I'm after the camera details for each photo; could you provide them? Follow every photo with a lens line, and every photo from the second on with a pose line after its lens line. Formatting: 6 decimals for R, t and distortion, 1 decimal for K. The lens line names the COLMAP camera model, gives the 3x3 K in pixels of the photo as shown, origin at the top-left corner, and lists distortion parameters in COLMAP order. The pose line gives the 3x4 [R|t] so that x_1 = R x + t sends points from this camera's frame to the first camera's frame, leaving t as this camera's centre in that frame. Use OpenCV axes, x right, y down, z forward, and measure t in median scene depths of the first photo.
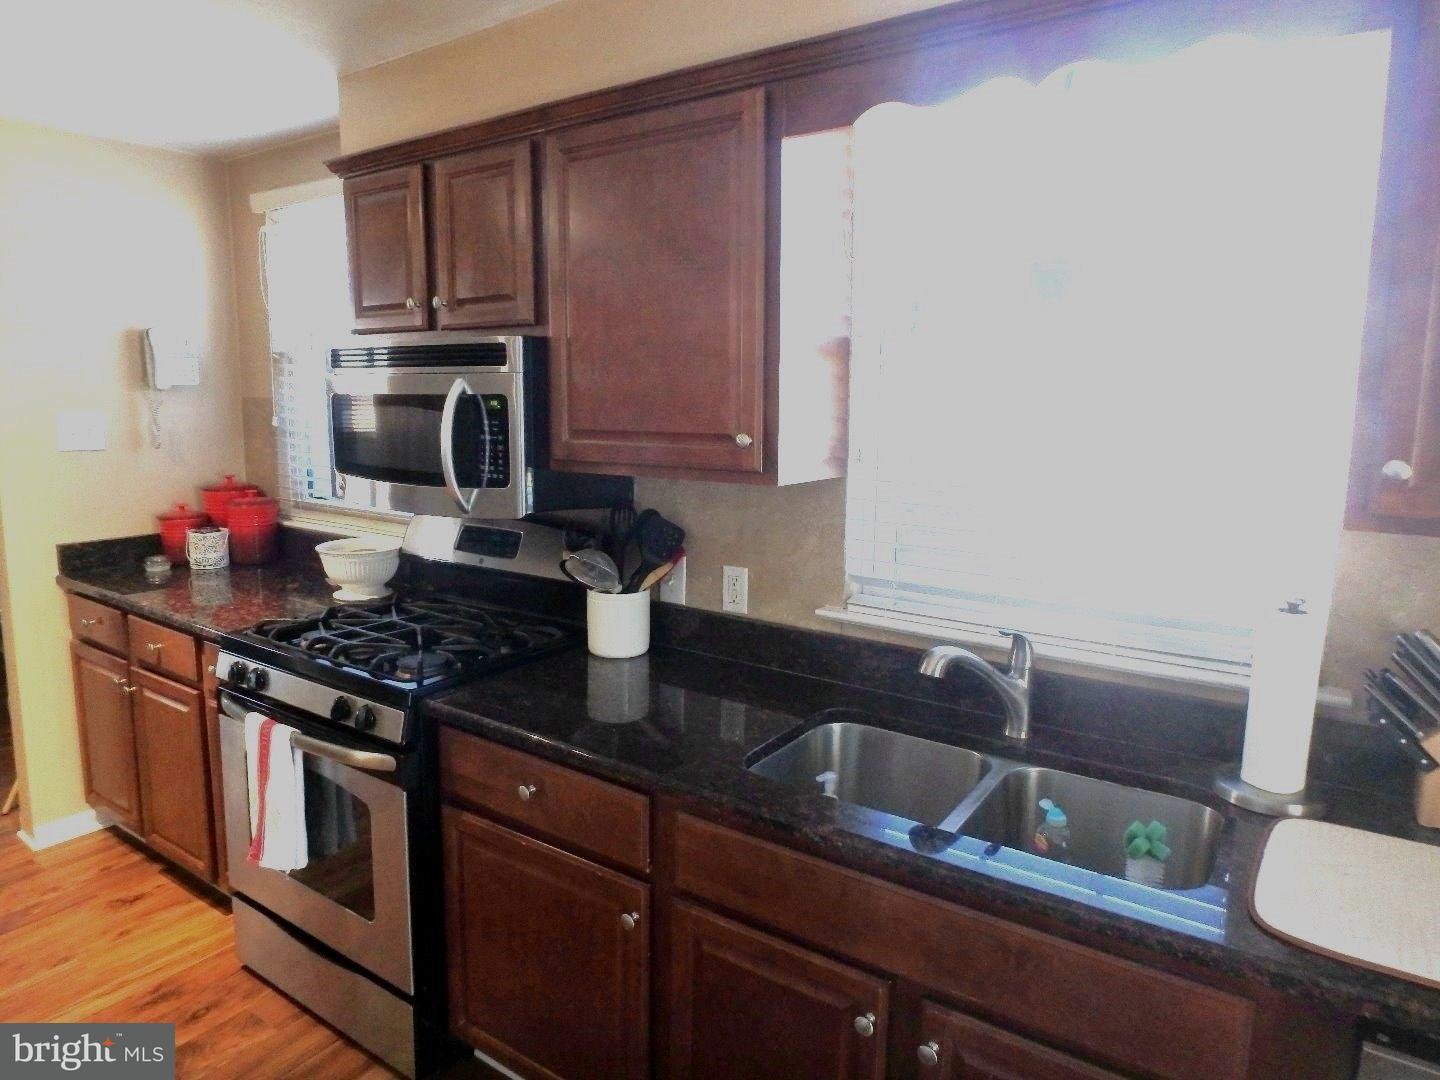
lens RADIAL K [[906.0, 0, 719.7], [0, 906.0, 507.9], [0, 0, 1]] dist [-0.037179, 0.001472]
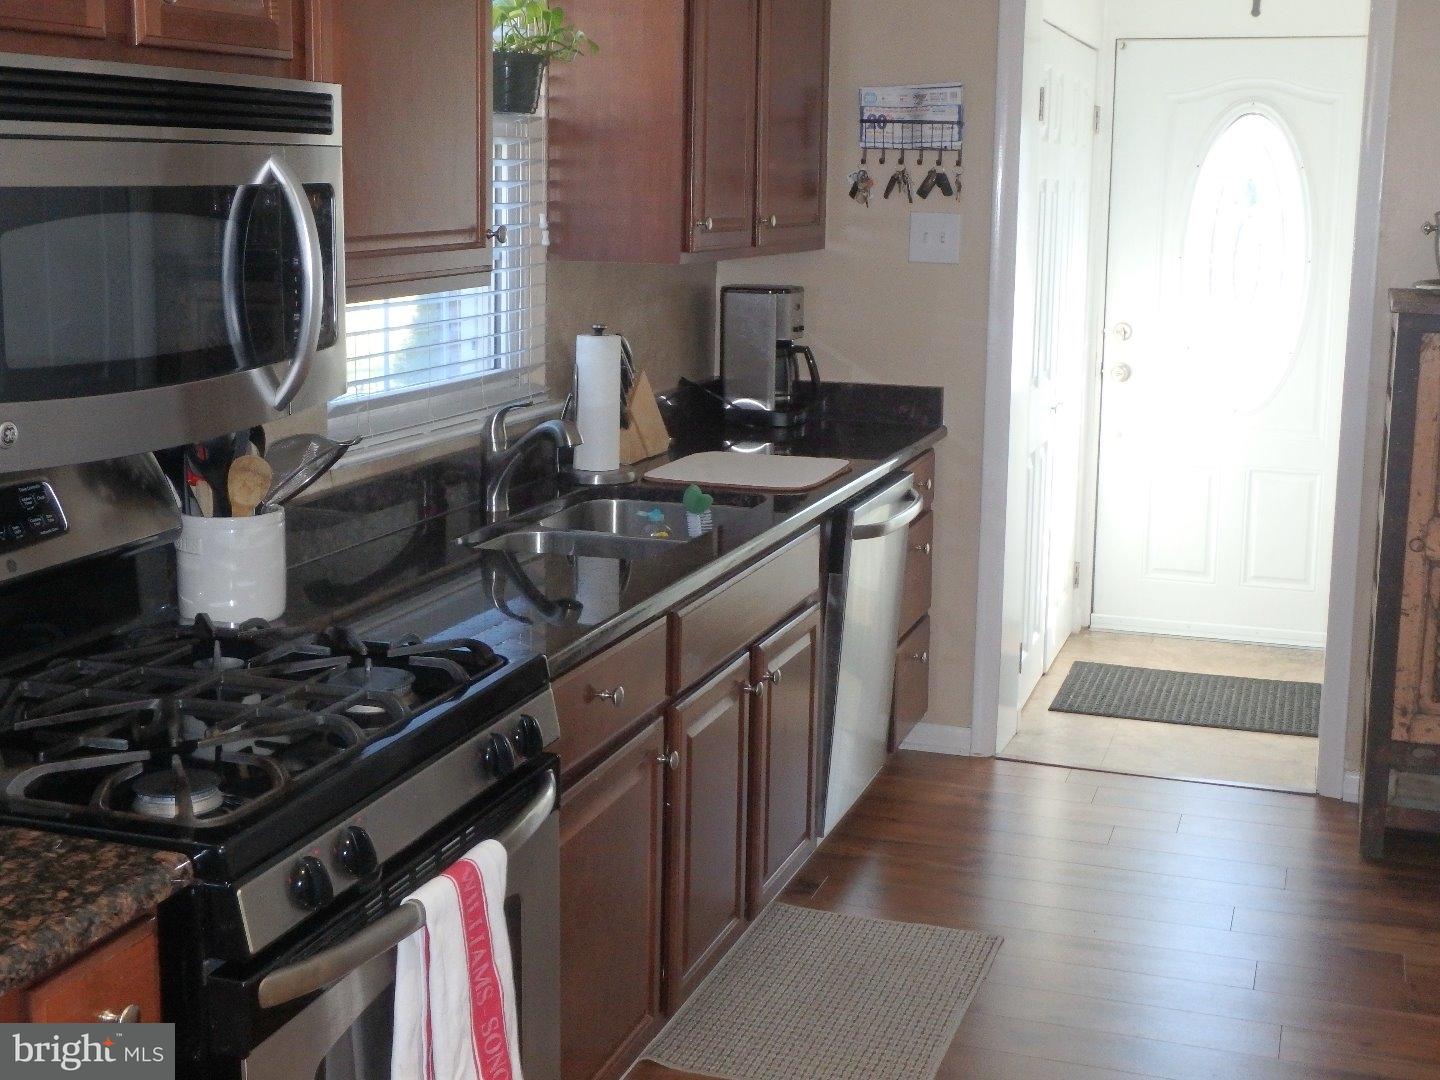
lens RADIAL K [[1884.9, 0, 717.8], [0, 1884.9, 495.4], [0, 0, 1]] dist [-0.090609, -0.052248]
pose [[-0.274671, -0.176471, 0.945206, -1.387583], [0.101707, 0.972167, 0.211060, -0.149965], [-0.956144, 0.154106, -0.249078, 1.026375]]
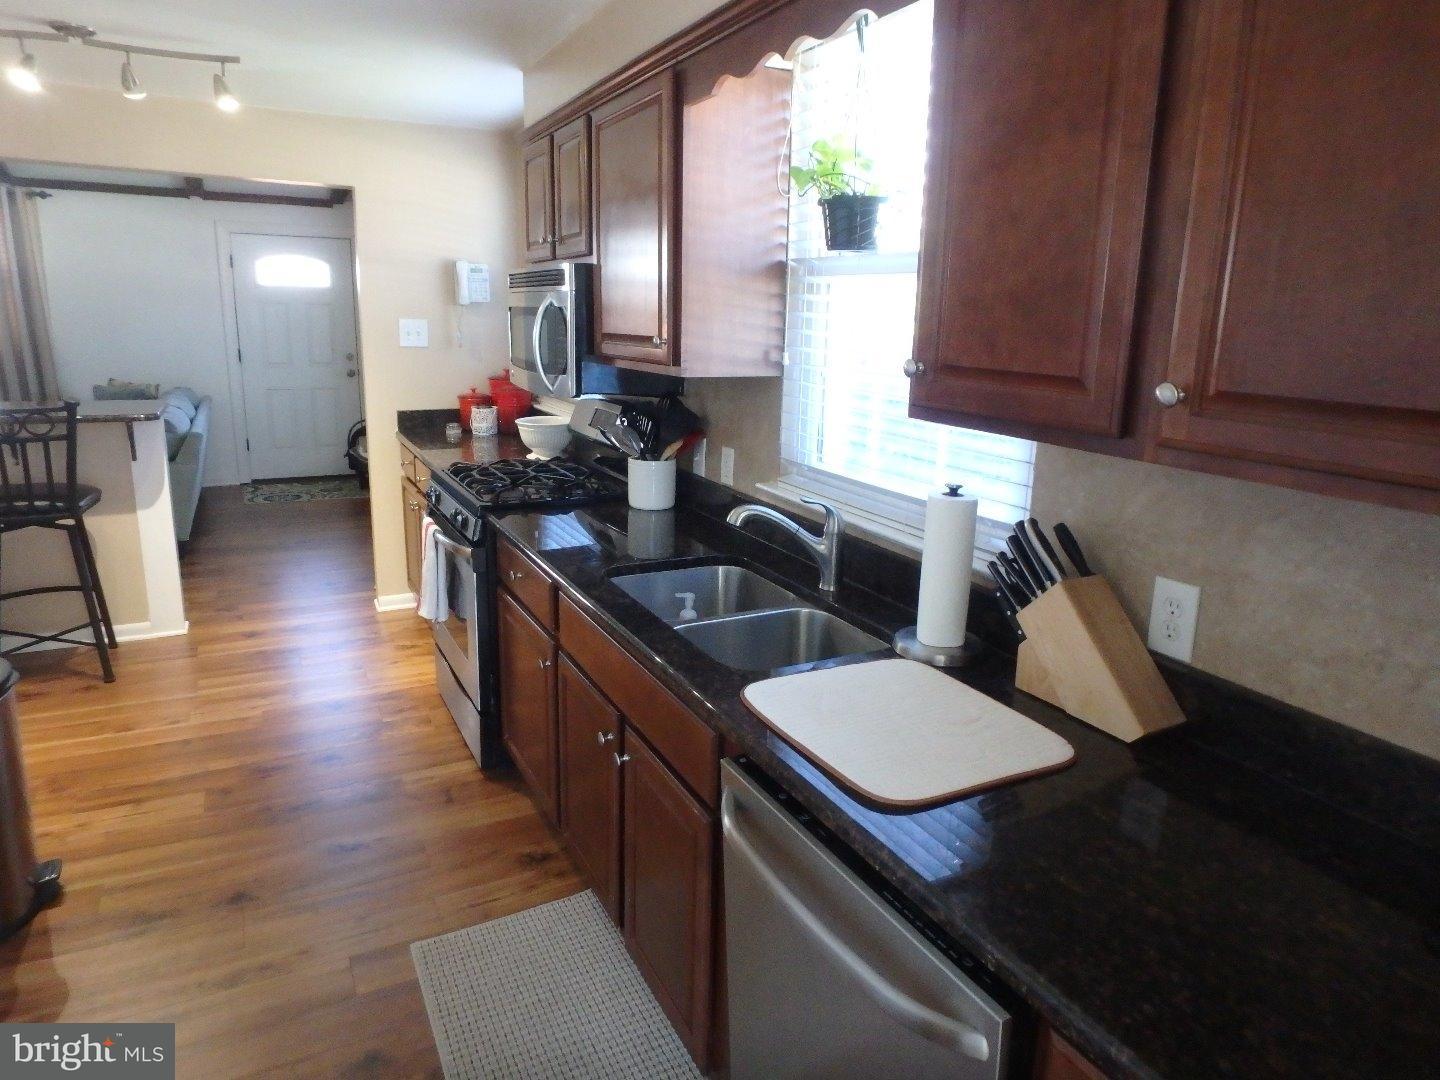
lens RADIAL K [[892.7, 0, 725.6], [0, 892.7, 524.3], [0, 0, 1]] dist [-0.036666, 0.011318]
pose [[0.888406, 0.116417, -0.444051, 0.595944], [-0.072764, 0.990792, 0.114178, 0.029391], [0.453255, -0.069126, 0.888697, -0.116912]]
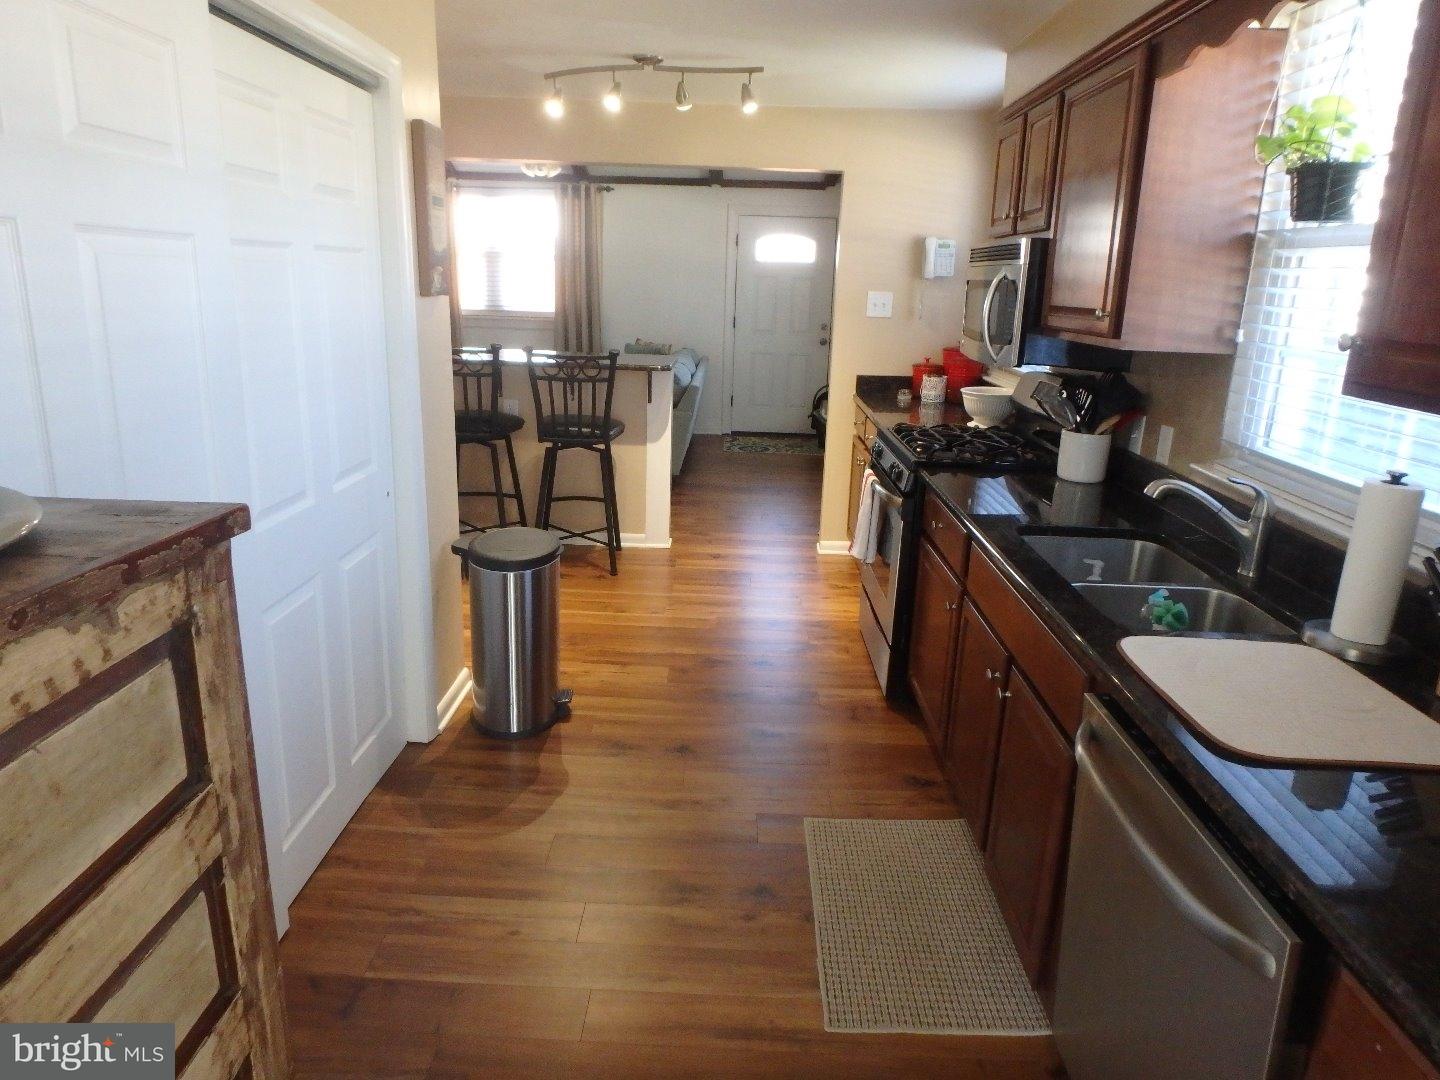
lens RADIAL K [[889.2, 0, 720.0], [0, 889.2, 540.0], [0, 0, 1]] dist [-0.034492, 0.003173]
pose [[0.550863, 0.240120, -0.799307, 0.700944], [-0.124997, 0.970653, 0.205449, 0.045756], [0.825182, -0.013264, 0.564711, -0.193660]]
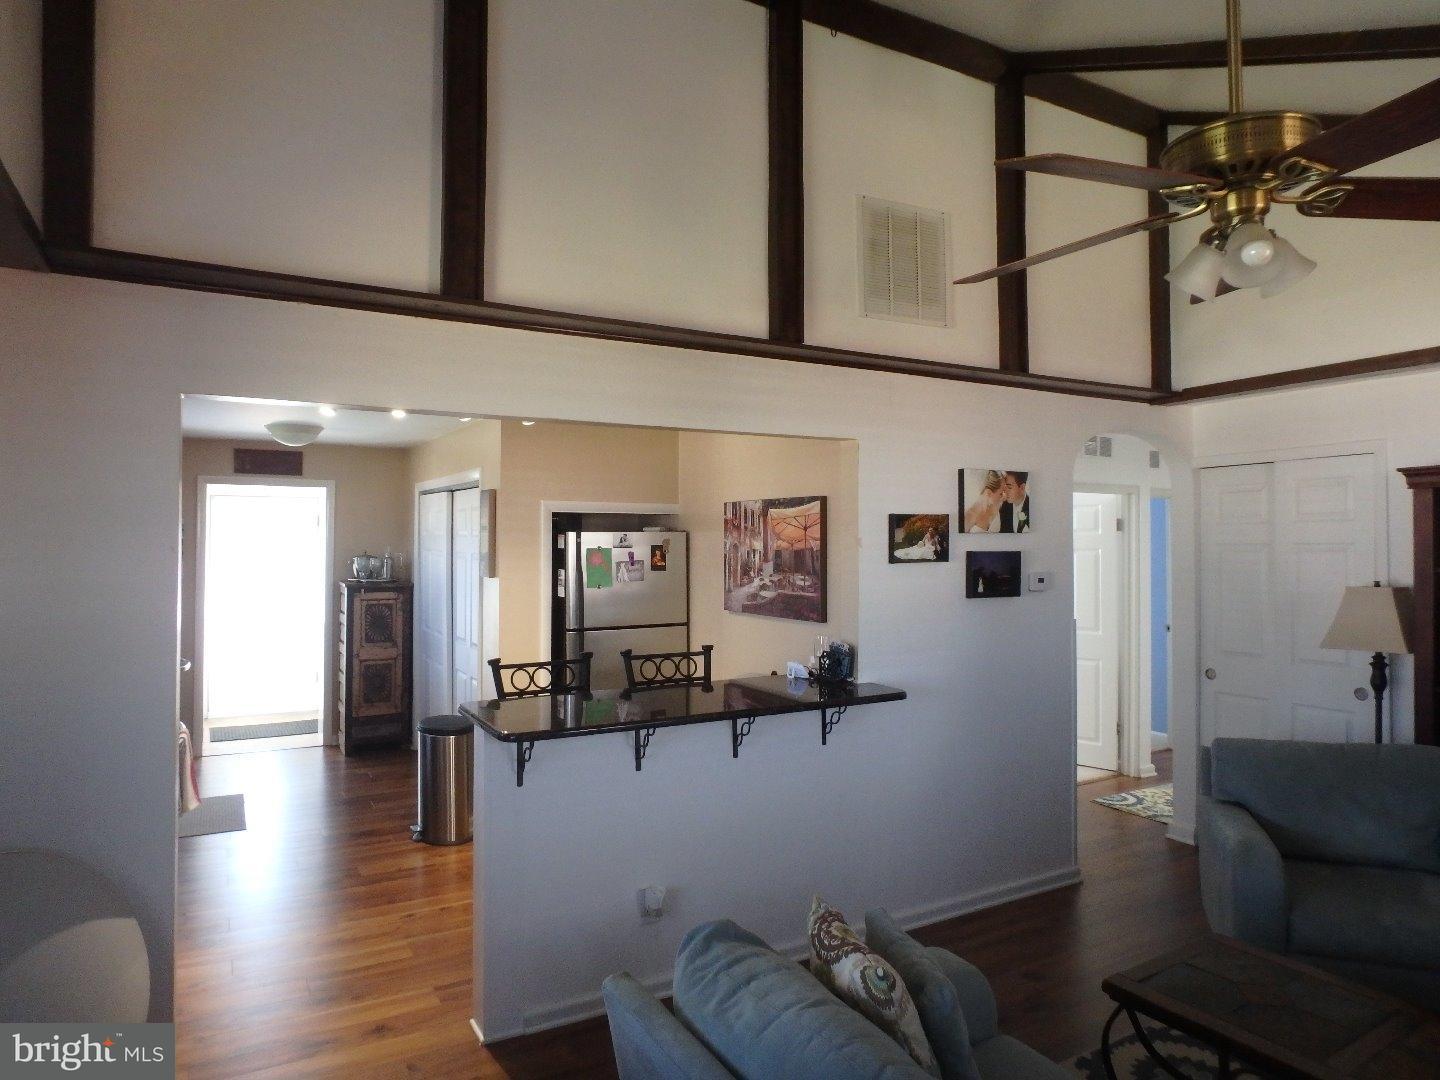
lens RADIAL K [[889.2, 0, 720.0], [0, 889.2, 540.0], [0, 0, 1]] dist [-0.034492, 0.003173]
pose [[-0.902664, -0.015059, 0.430082, -2.212222], [0.038865, 0.992451, 0.116320, -0.325650], [-0.428587, 0.121713, -0.895265, 2.017859]]
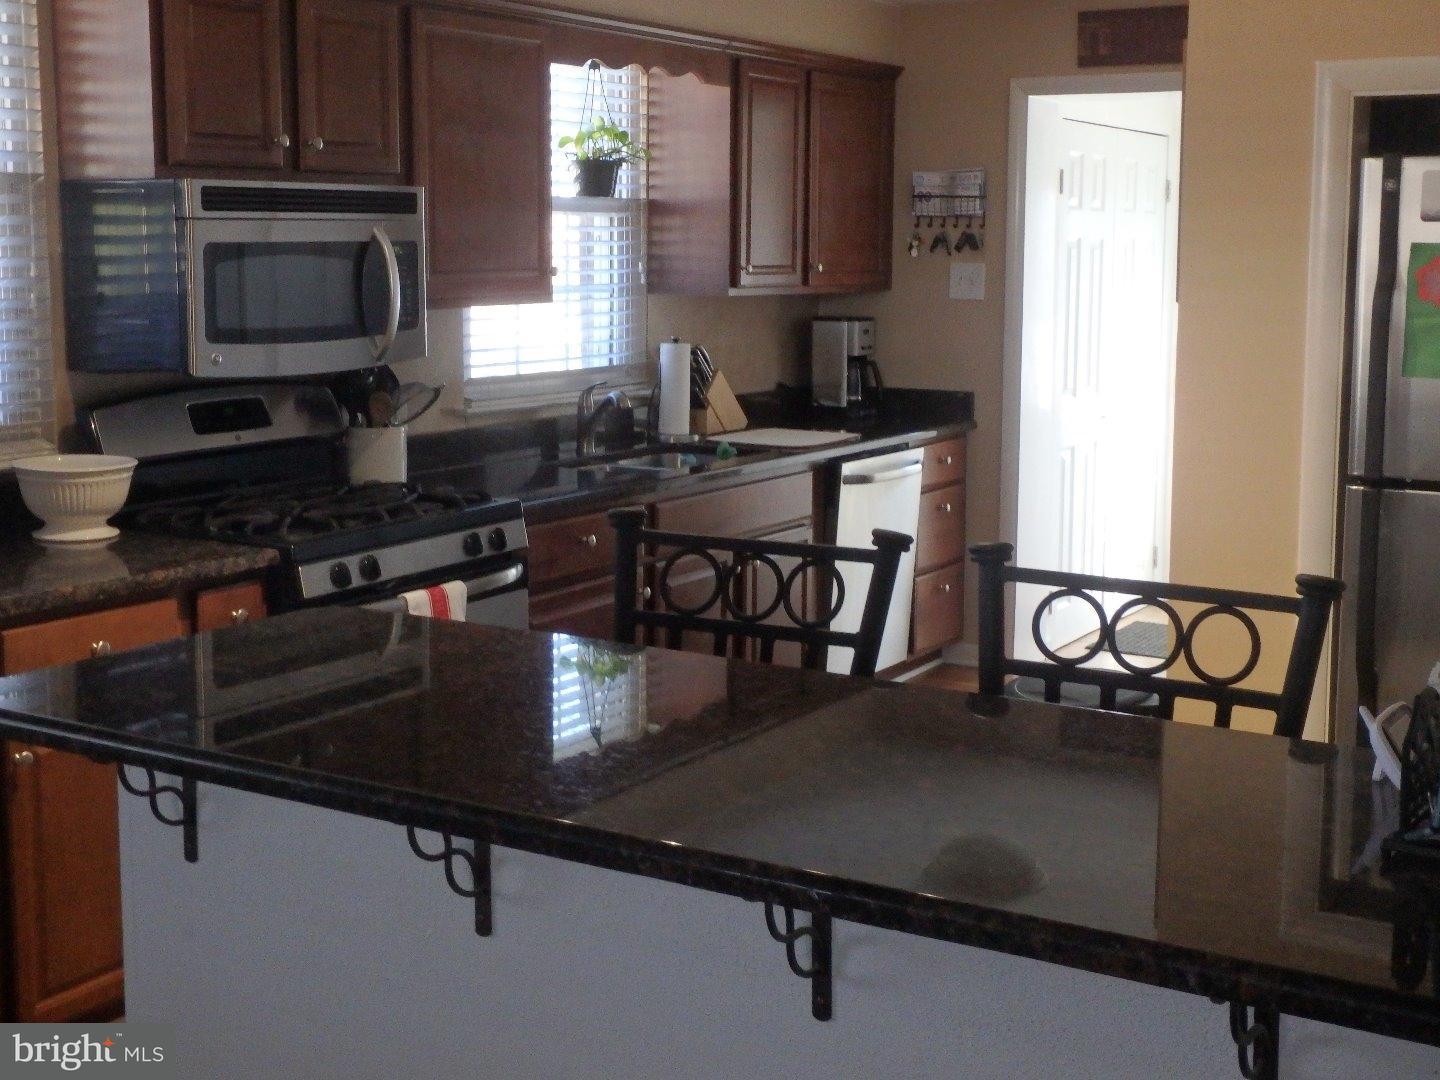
lens RADIAL K [[1884.9, 0, 717.8], [0, 1884.9, 495.4], [0, 0, 1]] dist [-0.090609, -0.052248]
pose [[-0.048208, -0.144814, 0.988284, -2.329591], [0.118616, 0.981603, 0.149621, -0.112253], [-0.991769, 0.124439, -0.030144, 0.707655]]
